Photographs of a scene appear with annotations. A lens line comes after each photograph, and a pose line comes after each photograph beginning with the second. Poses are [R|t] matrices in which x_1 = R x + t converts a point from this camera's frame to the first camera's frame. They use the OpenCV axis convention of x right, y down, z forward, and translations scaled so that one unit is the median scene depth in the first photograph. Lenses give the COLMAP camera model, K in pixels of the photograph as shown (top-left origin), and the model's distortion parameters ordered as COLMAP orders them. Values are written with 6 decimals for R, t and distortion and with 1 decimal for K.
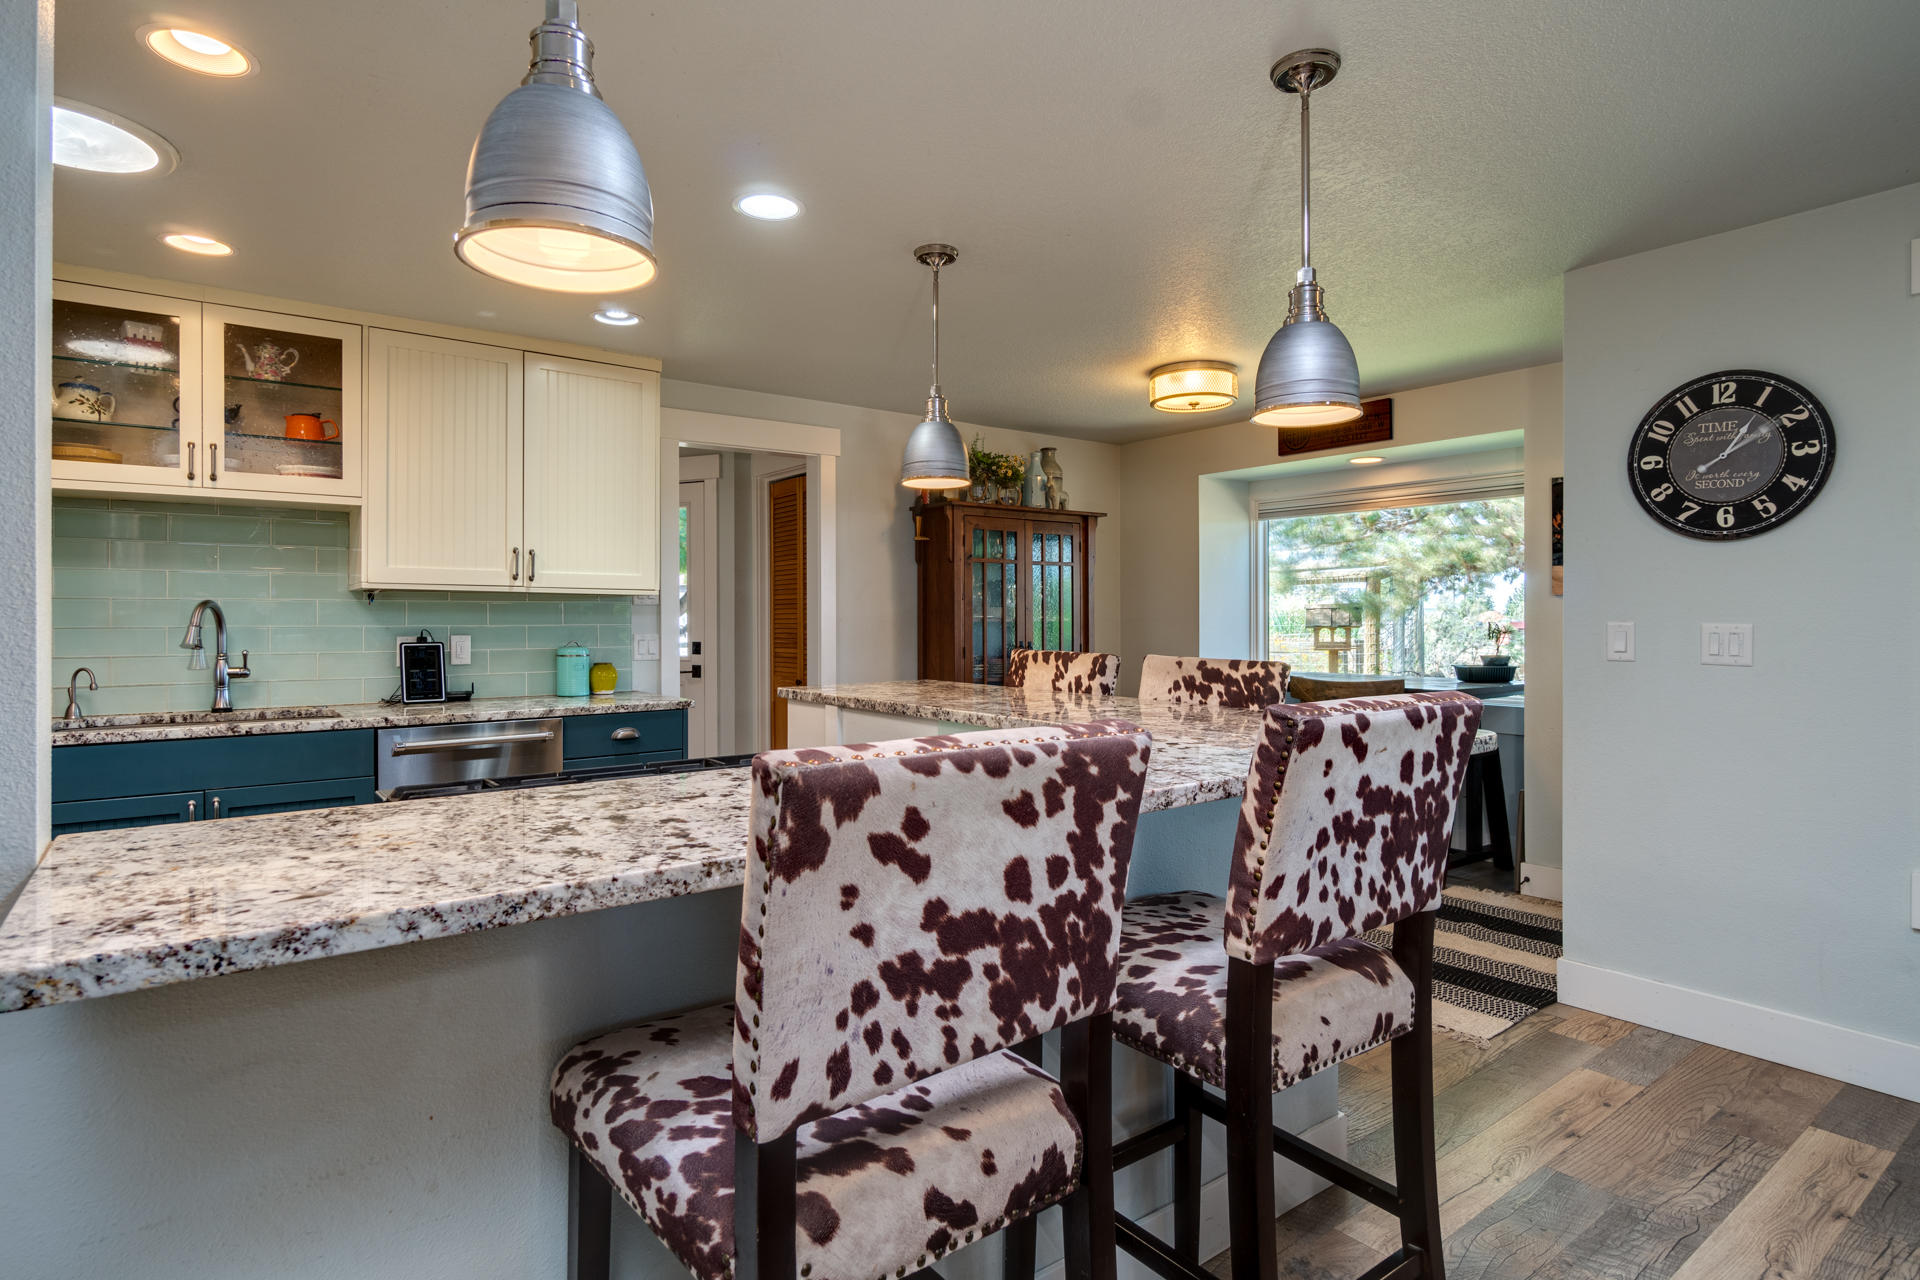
lens RADIAL K [[994.9, 0, 942.3], [0, 994.9, 625.5], [0, 0, 1]] dist [-0.013238, -0.000136]
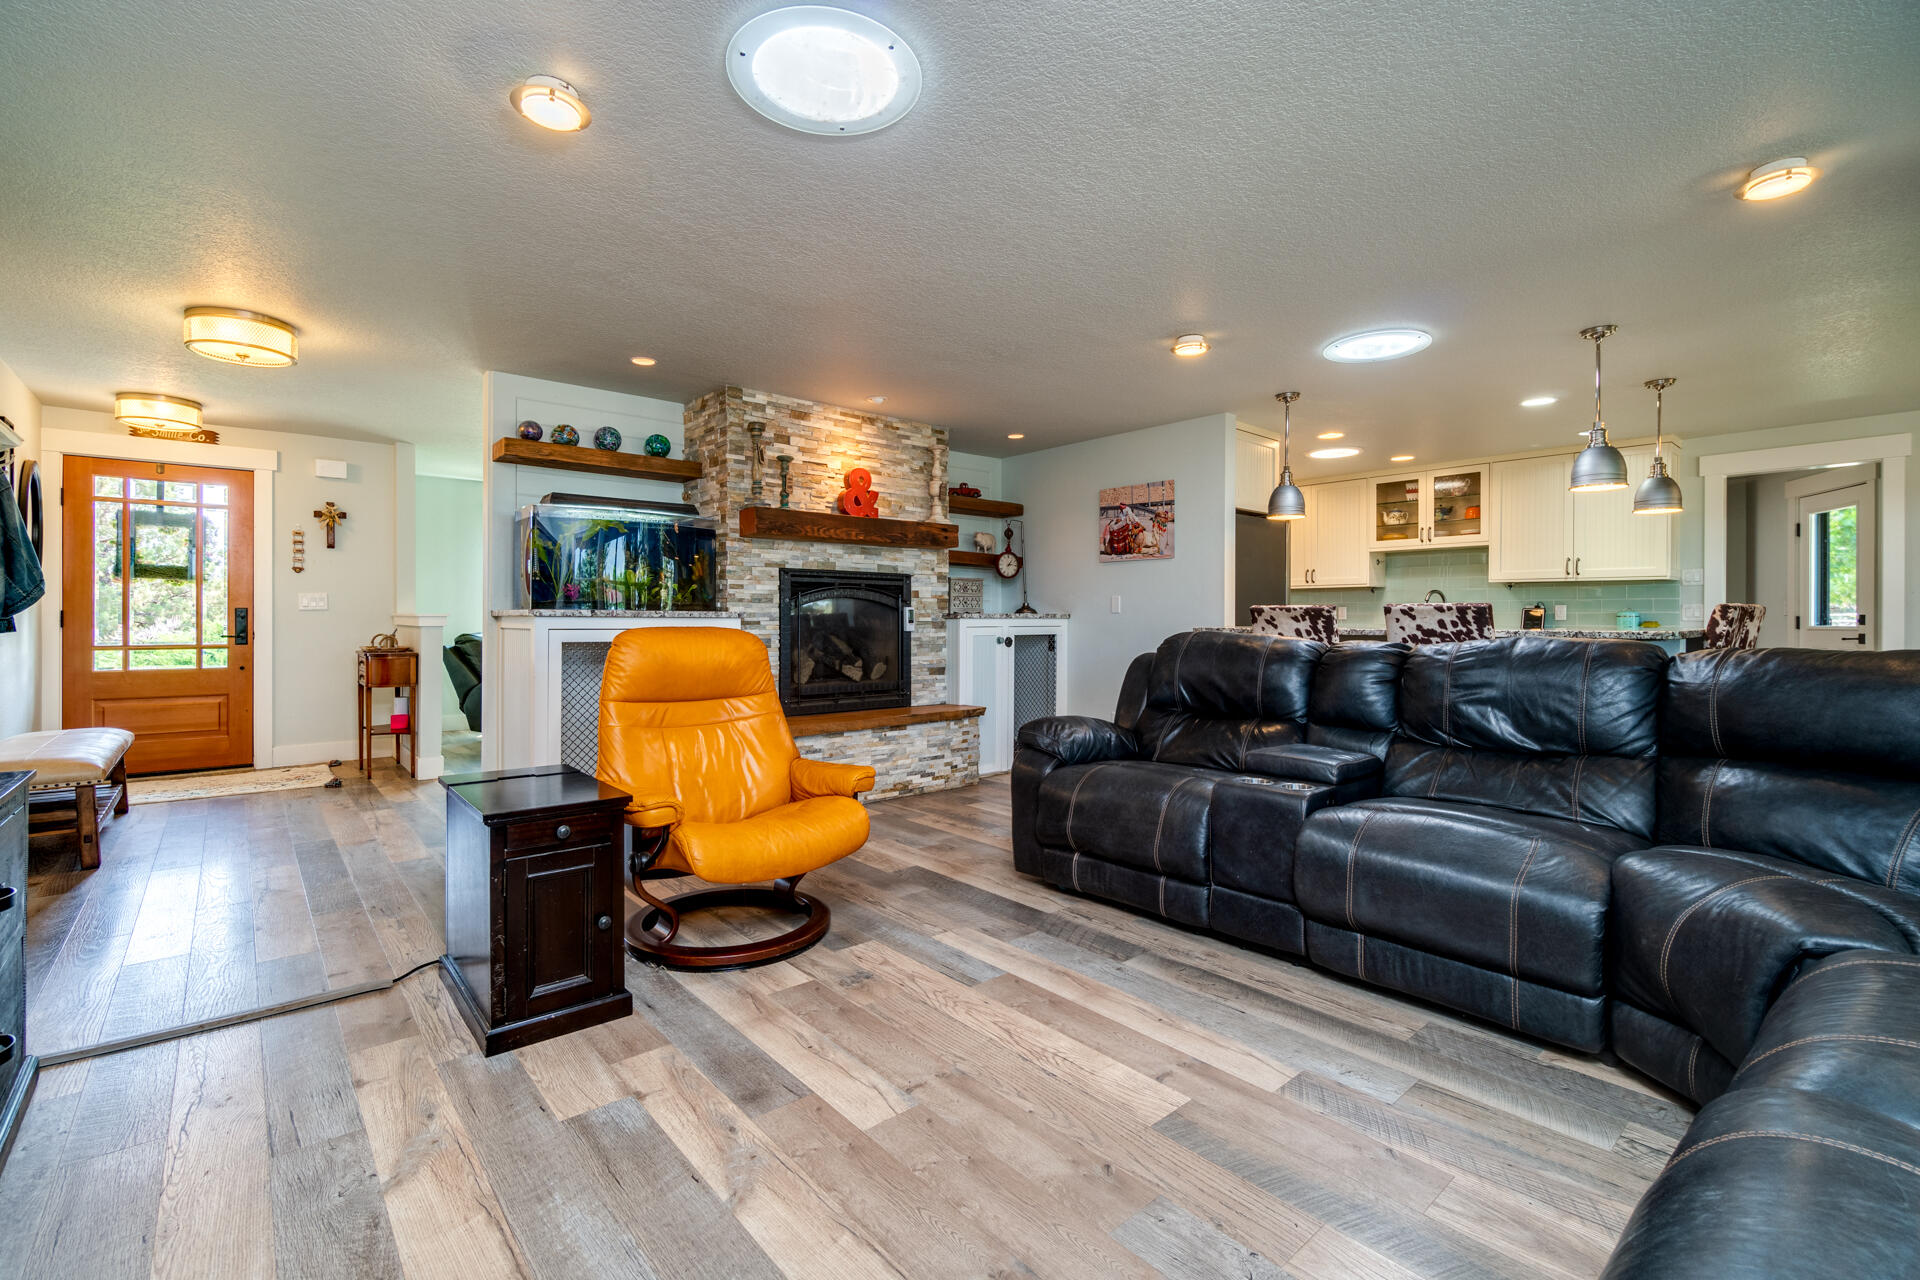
lens RADIAL K [[847.8, 0, 951.9], [0, 847.8, 628.4], [0, 0, 1]] dist [-0.008160, 0.002474]
pose [[0.064402, 0.013553, -0.997832, 1.489606], [-0.009009, 0.999875, 0.013000, 0.062435], [0.997883, 0.008152, 0.064516, -0.384410]]
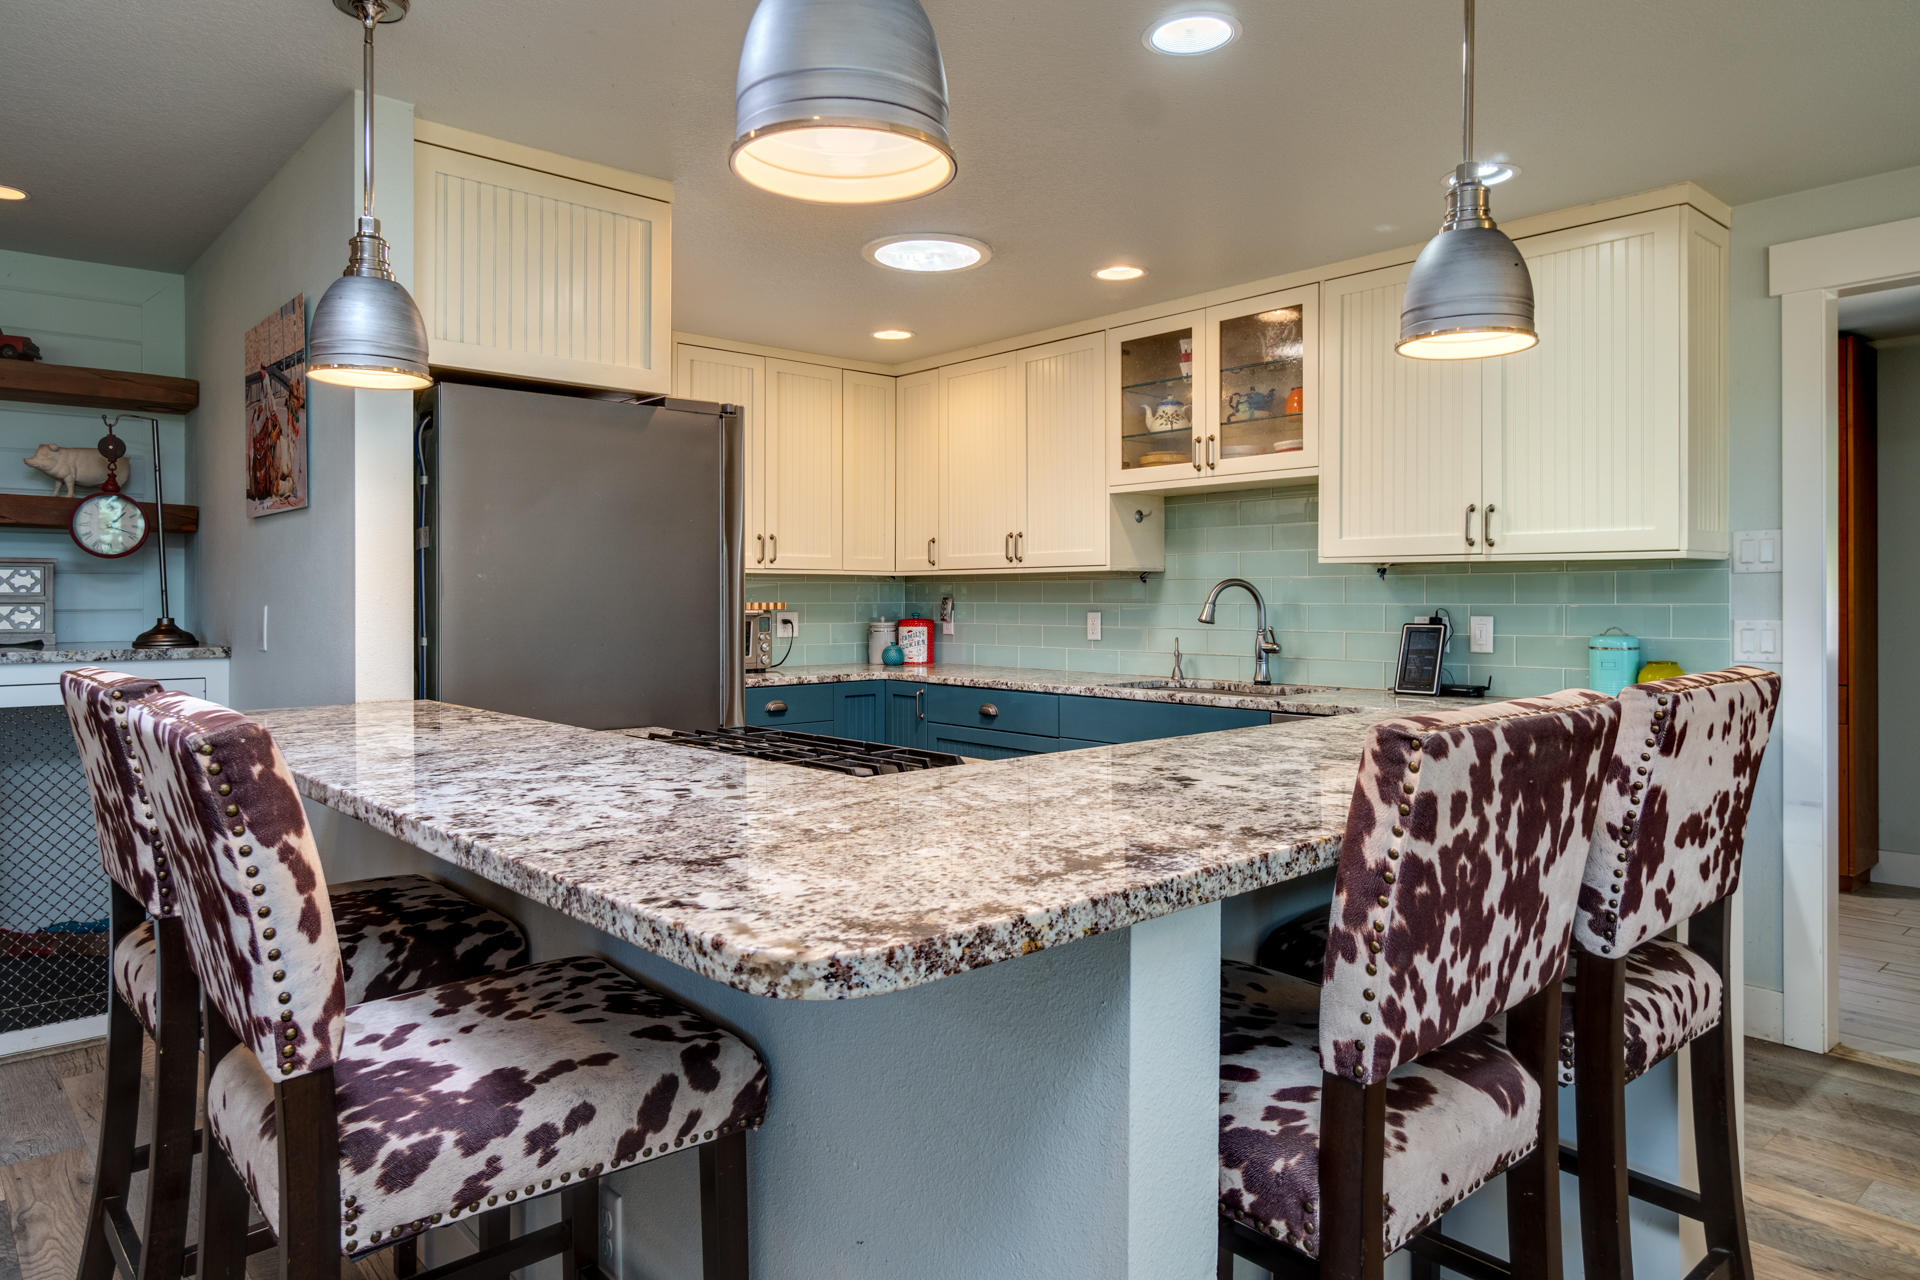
lens RADIAL K [[1227.9, 0, 965.3], [0, 1227.9, 595.6], [0, 0, 1]] dist [0.005199, -0.000239]
pose [[0.088105, -0.000440, -0.996111, 0.659408], [-0.003890, 0.999992, -0.000786, -0.006298], [0.996104, 0.003944, 0.088103, 0.692563]]
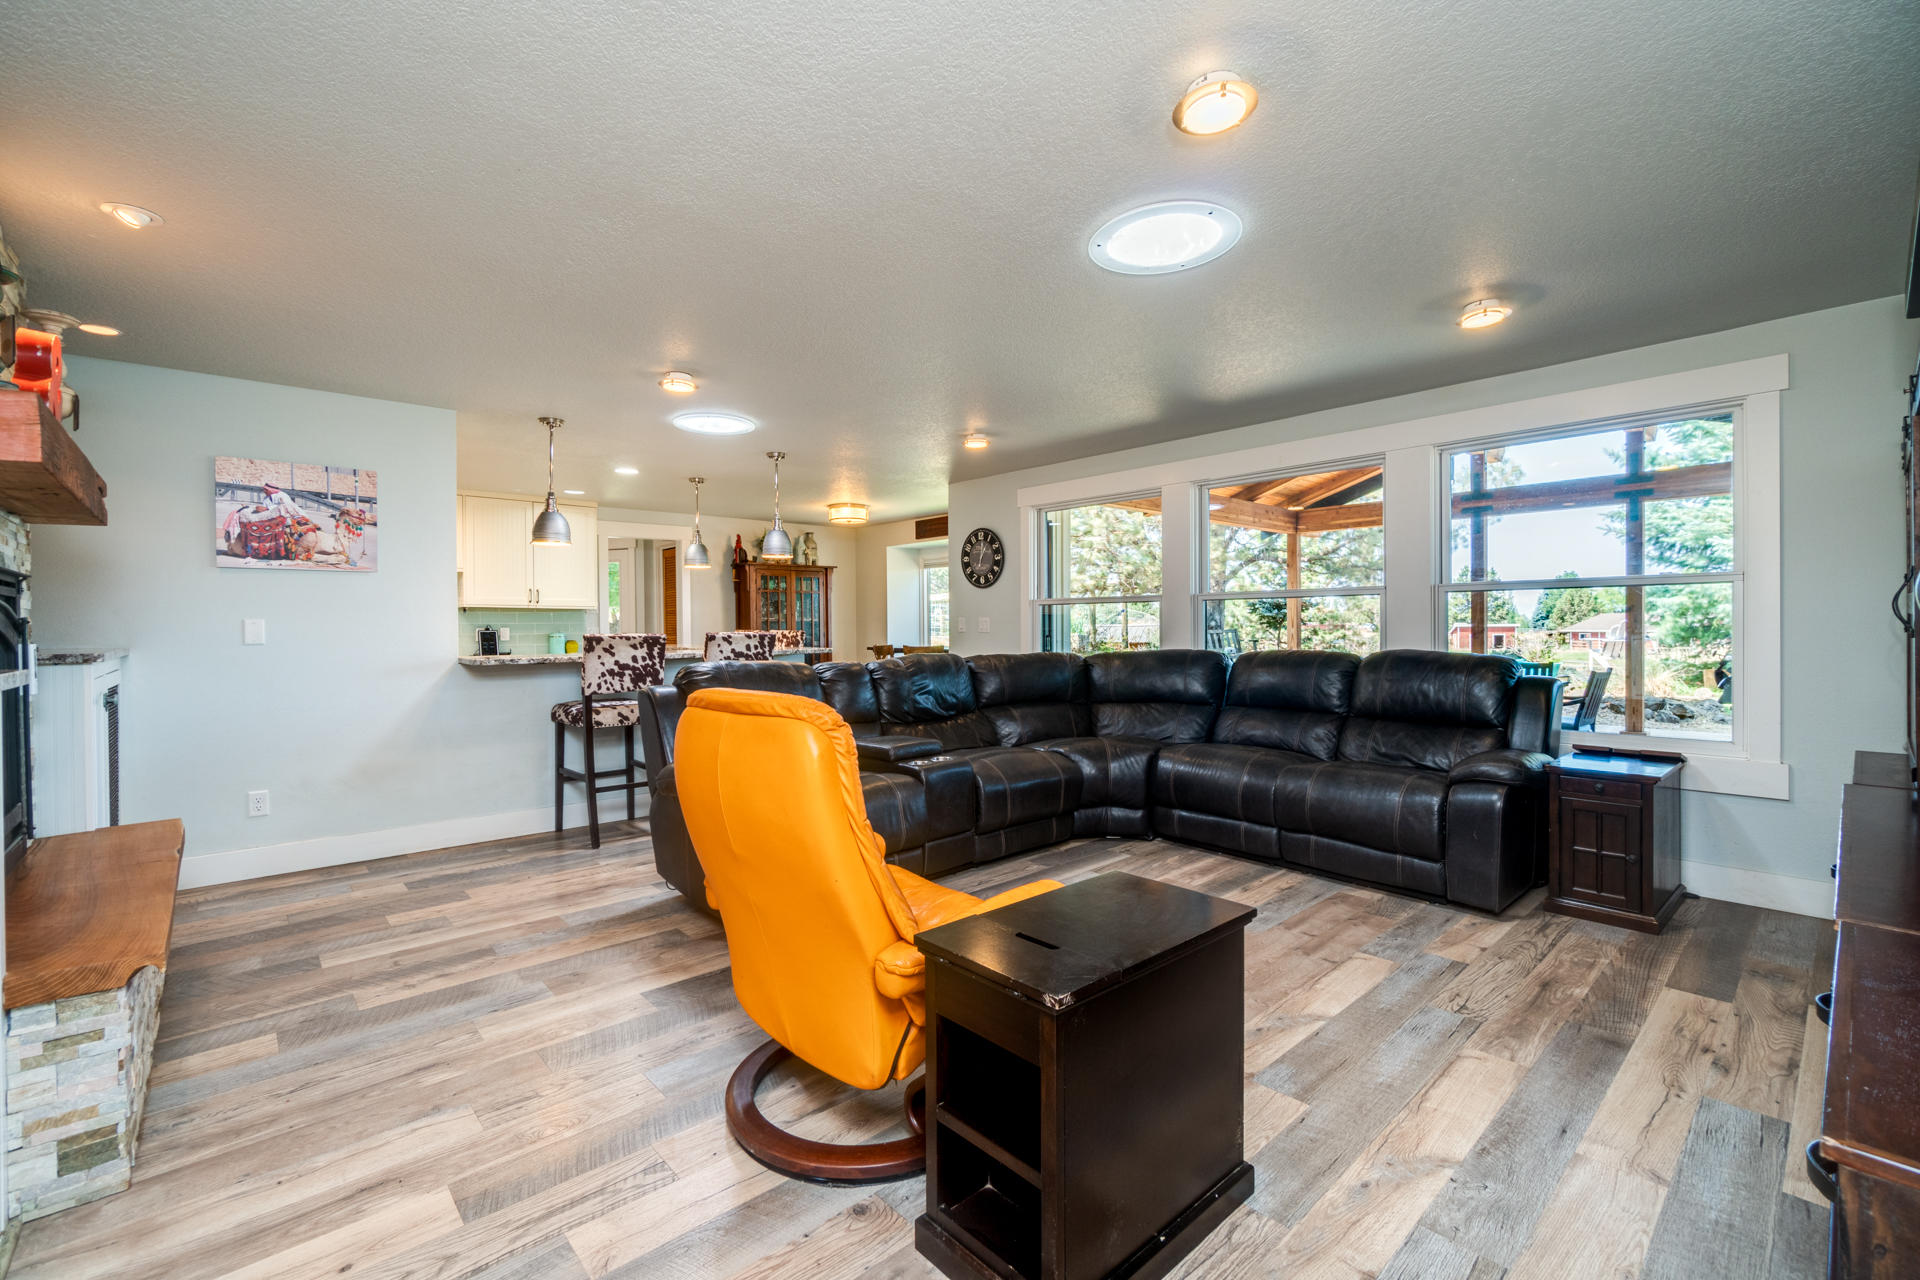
lens RADIAL K [[818.1, 0, 953.7], [0, 818.1, 638.5], [0, 0, 1]] dist [-0.003701, -0.000299]
pose [[0.995805, -0.006683, 0.091259, 0.491574], [0.005828, 0.999937, 0.009630, 0.032702], [-0.091317, -0.009058, 0.995781, -1.289357]]
